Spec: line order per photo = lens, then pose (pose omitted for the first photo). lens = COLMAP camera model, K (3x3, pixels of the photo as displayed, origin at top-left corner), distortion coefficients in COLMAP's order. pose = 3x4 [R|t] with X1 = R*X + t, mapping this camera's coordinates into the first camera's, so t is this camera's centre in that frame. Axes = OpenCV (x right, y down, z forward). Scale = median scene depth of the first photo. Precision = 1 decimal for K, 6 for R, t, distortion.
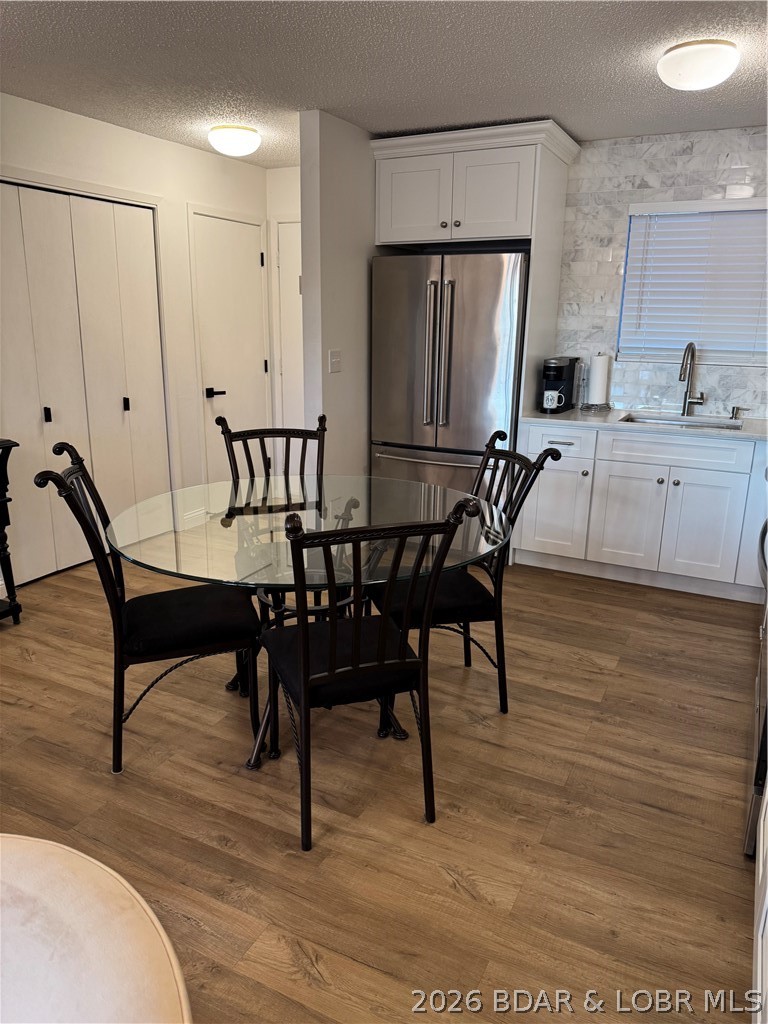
lens RADIAL K [[716.9, 0, 383.6], [0, 716.9, 513.6], [0, 0, 1]] dist [0.043000, -0.061475]
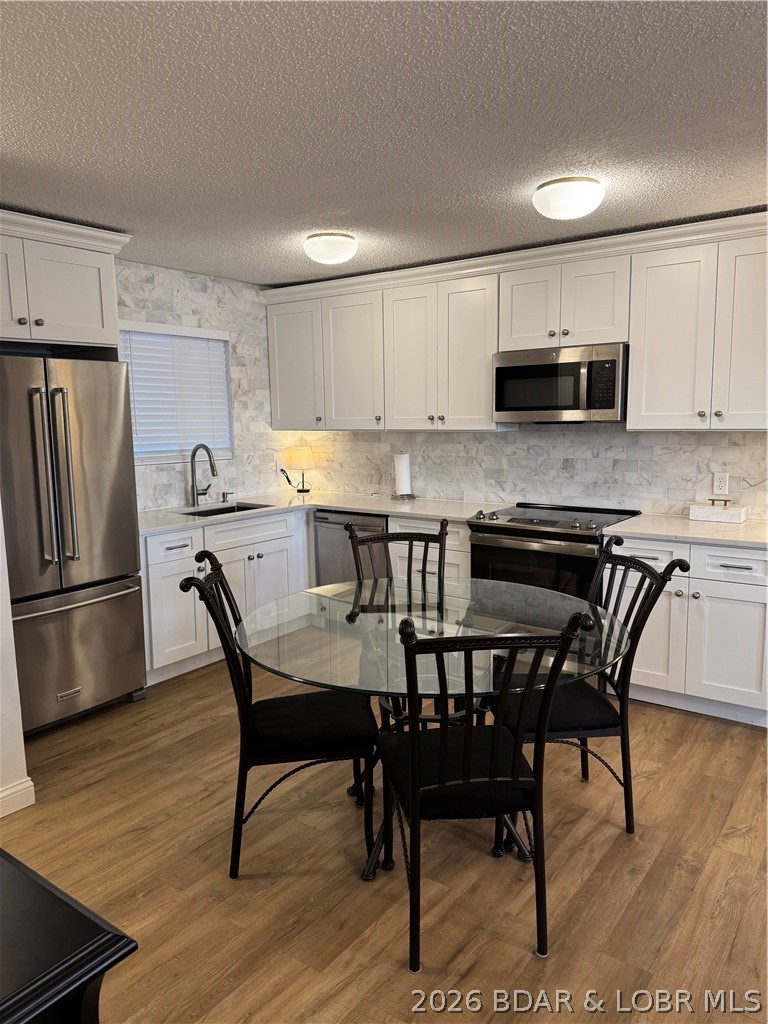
lens RADIAL K [[716.9, 0, 389.2], [0, 716.9, 514.3], [0, 0, 1]] dist [0.043000, -0.061475]
pose [[0.169980, -0.157468, 0.972785, -0.676661], [0.282804, 0.953422, 0.104917, -0.164902], [-0.943996, 0.257274, 0.206595, 0.506468]]
